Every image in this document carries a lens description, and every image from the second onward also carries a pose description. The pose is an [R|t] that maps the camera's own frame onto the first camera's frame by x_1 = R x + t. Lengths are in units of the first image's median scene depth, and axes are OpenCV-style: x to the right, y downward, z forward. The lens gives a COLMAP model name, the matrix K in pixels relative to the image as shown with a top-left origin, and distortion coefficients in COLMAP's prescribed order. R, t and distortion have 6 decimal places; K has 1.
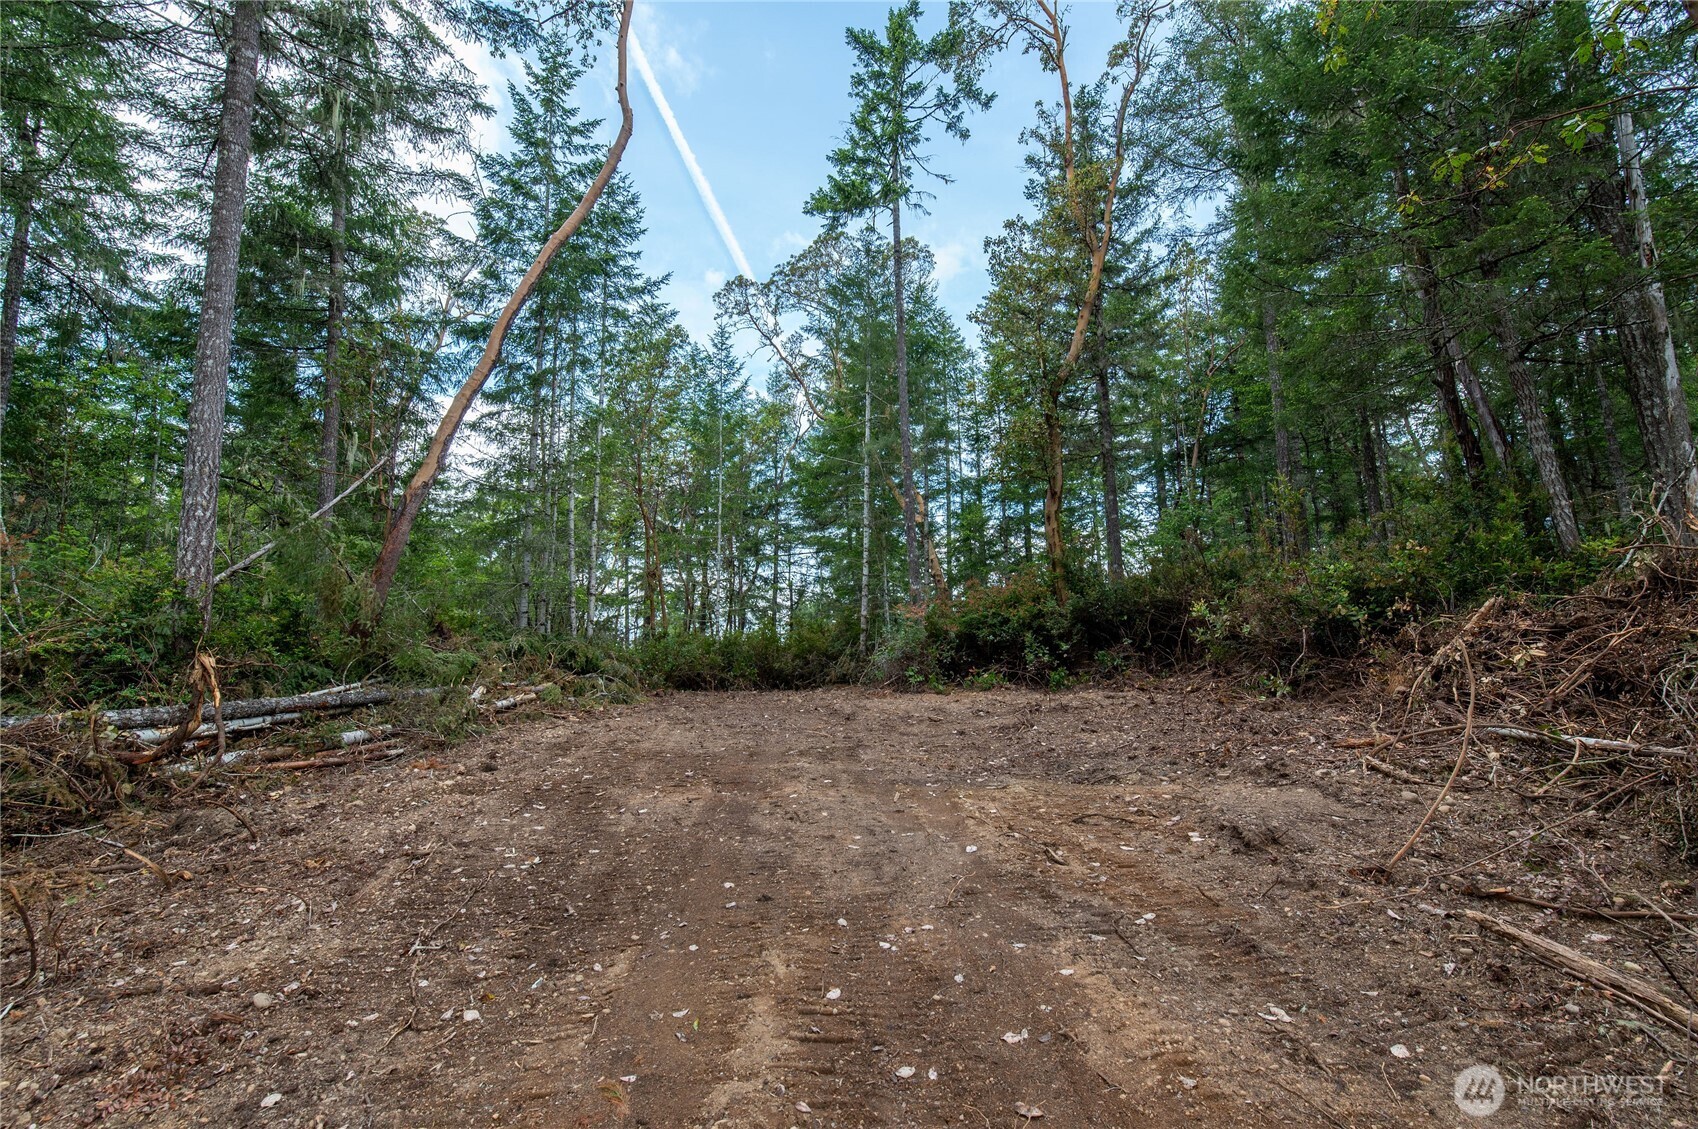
lens RADIAL K [[734.9, 0, 849.0], [0, 734.9, 564.5], [0, 0, 1]] dist [0.001571, 0.000306]
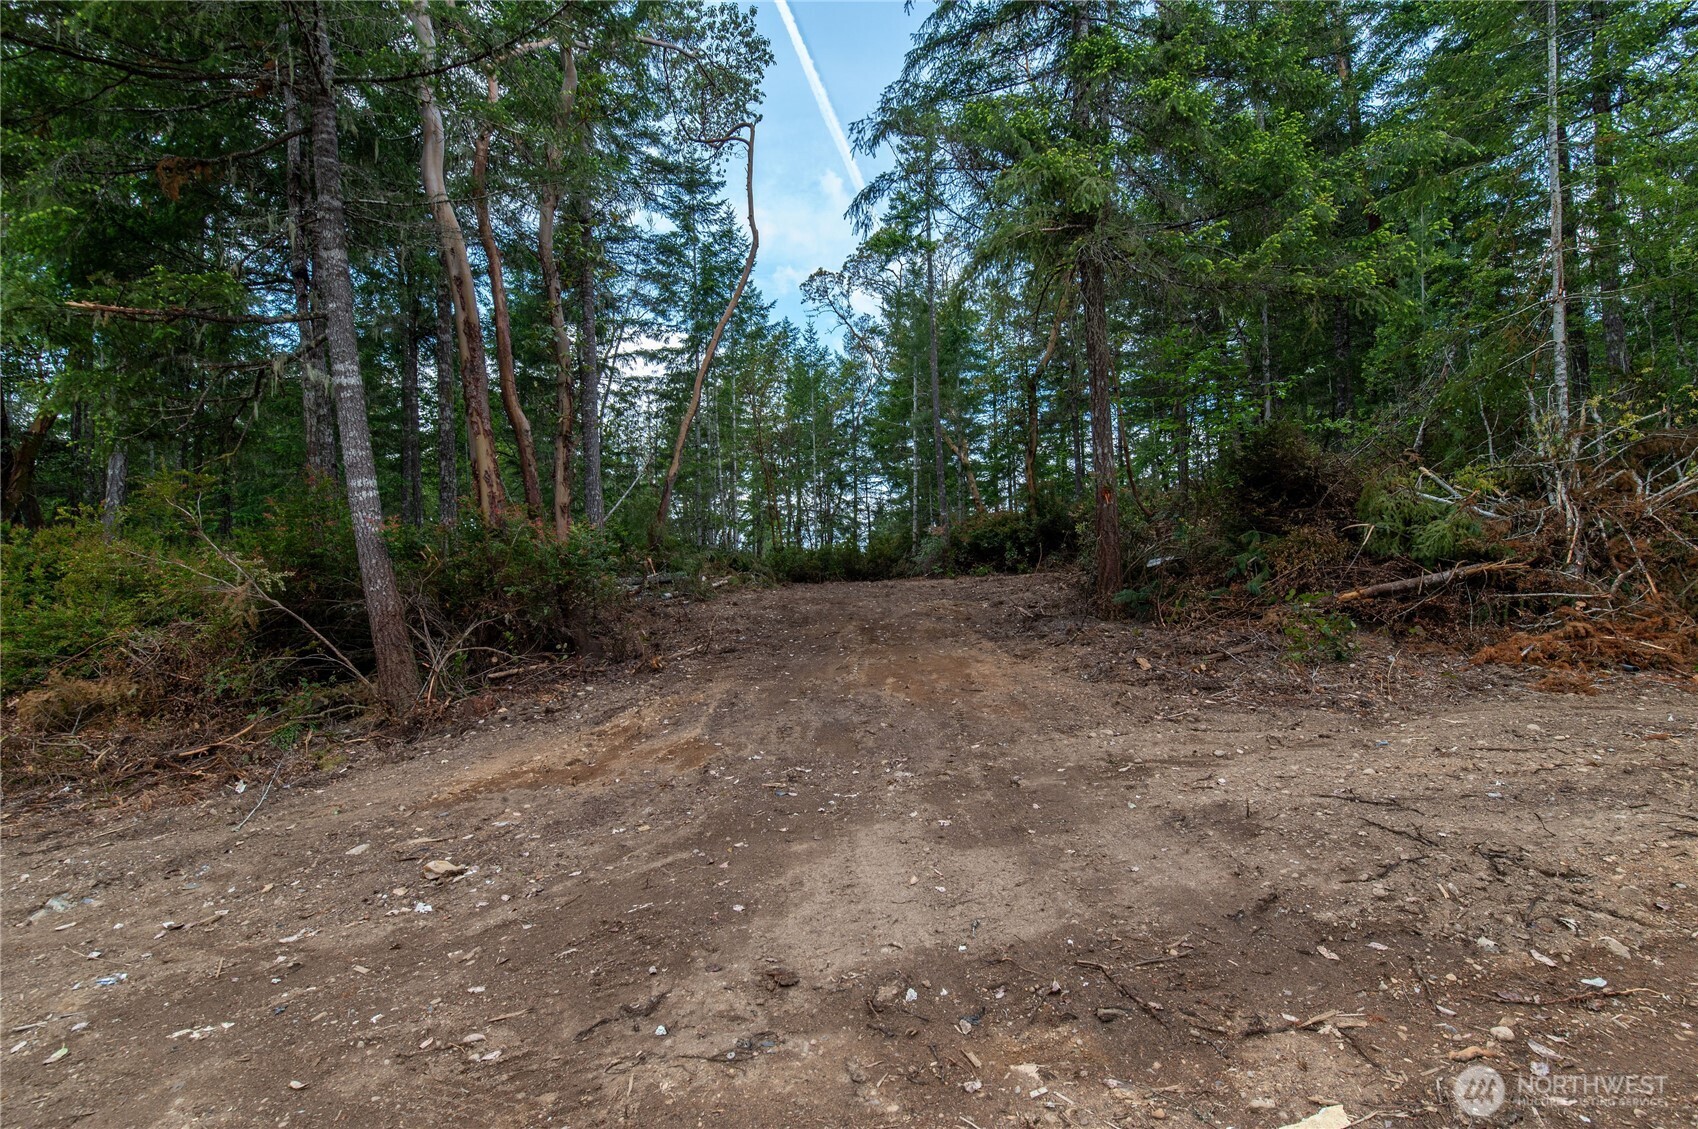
lens RADIAL K [[734.9, 0, 849.0], [0, 734.9, 564.5], [0, 0, 1]] dist [0.001571, 0.000306]
pose [[0.993344, -0.020352, -0.113376, 0.035746], [0.033842, 0.992394, 0.118362, -0.029182], [0.110104, -0.121411, 0.986477, -0.312561]]
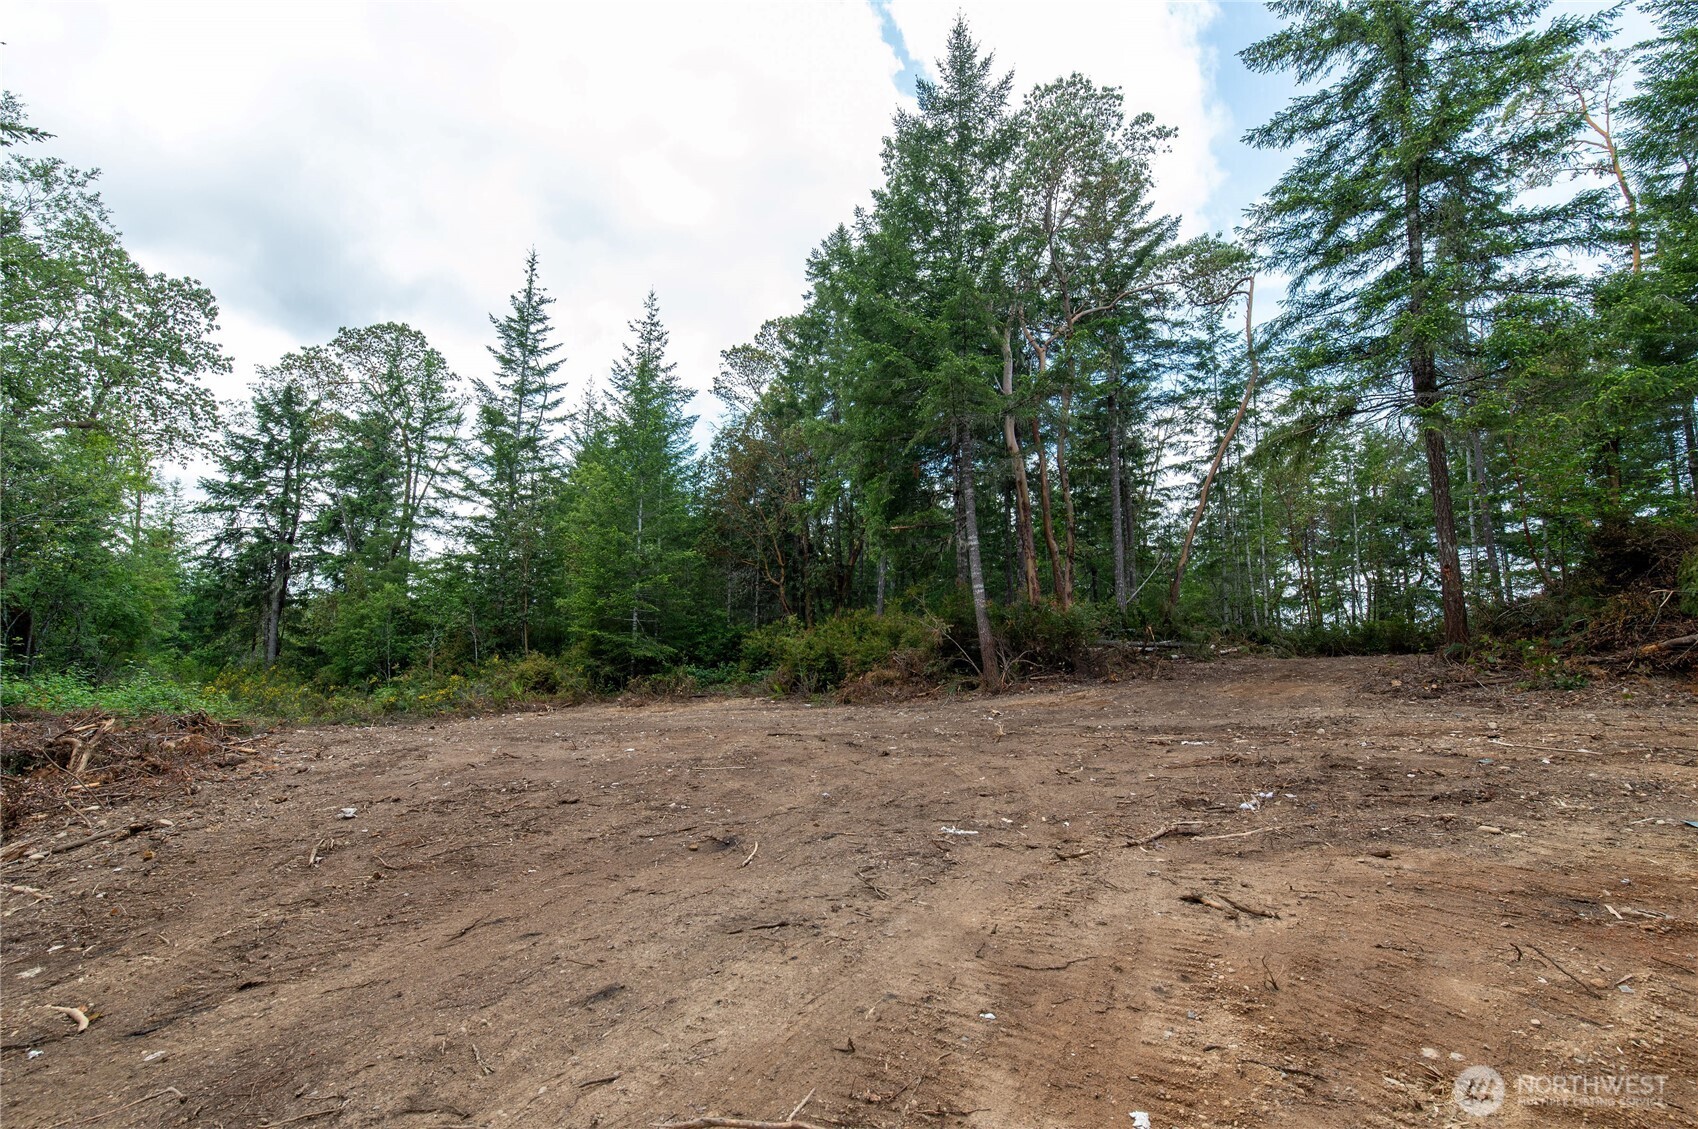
lens RADIAL K [[734.9, 0, 849.0], [0, 734.9, 564.5], [0, 0, 1]] dist [0.001571, 0.000306]
pose [[0.637150, -0.086054, -0.765921, 0.220195], [0.083698, 0.995596, -0.042233, -0.033898], [0.766182, -0.037198, 0.641546, -0.525394]]
